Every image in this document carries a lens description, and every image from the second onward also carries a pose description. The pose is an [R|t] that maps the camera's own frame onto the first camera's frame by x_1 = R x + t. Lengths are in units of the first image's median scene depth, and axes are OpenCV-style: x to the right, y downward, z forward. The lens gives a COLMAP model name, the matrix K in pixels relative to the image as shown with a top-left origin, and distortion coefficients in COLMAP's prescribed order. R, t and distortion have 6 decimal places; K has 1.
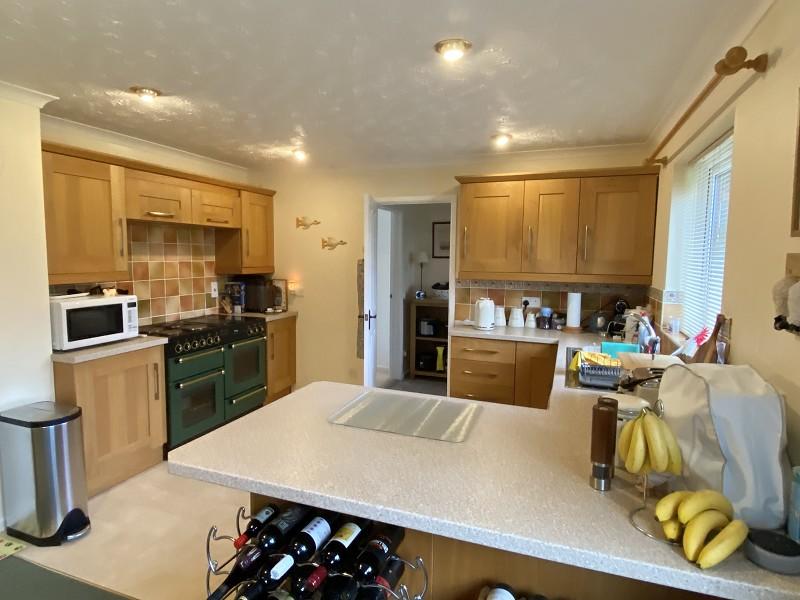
lens RADIAL K [[460.9, 0, 400.0], [0, 460.9, 300.0], [0, 0, 1]] dist [0.047846, -0.000433]
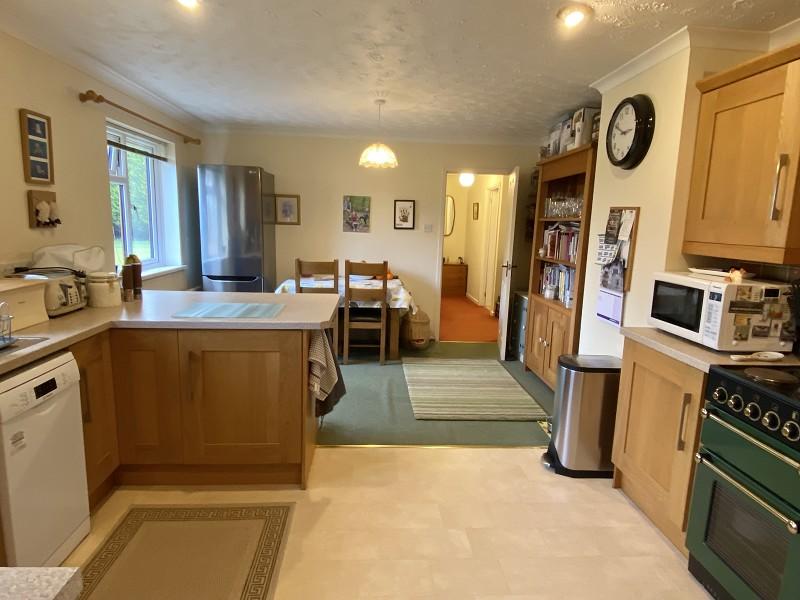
lens RADIAL K [[460.9, 0, 400.0], [0, 460.9, 300.0], [0, 0, 1]] dist [-0.000632, -0.001703]
pose [[-0.907356, 0.032860, -0.419076, 0.065044], [-0.081356, 0.964363, 0.251764, -0.092825], [0.412415, 0.262534, -0.872348, 1.185061]]
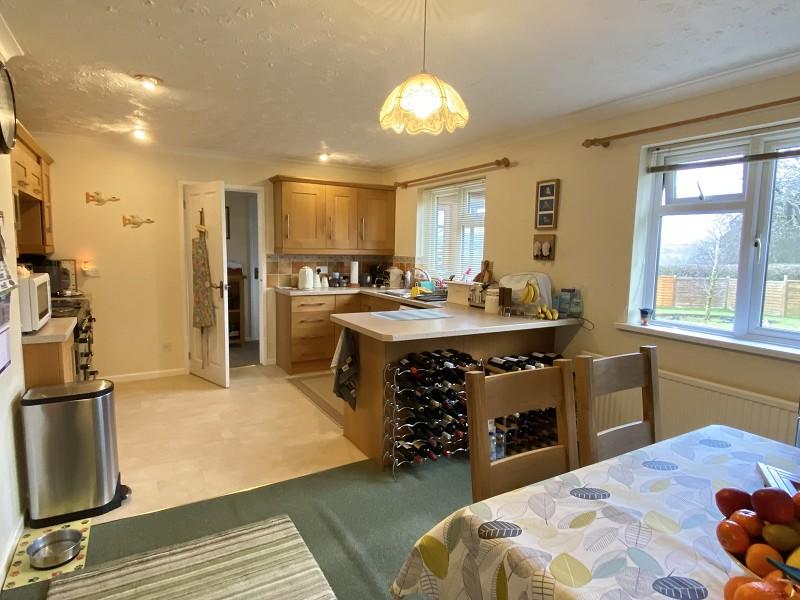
lens RADIAL K [[460.9, 0, 400.0], [0, 460.9, 300.0], [0, 0, 1]] dist [-0.000632, -0.001703]
pose [[0.626233, -0.088252, 0.774625, -0.722159], [0.065683, 0.996012, 0.060374, 0.029456], [-0.776864, 0.013072, 0.629533, -0.084486]]
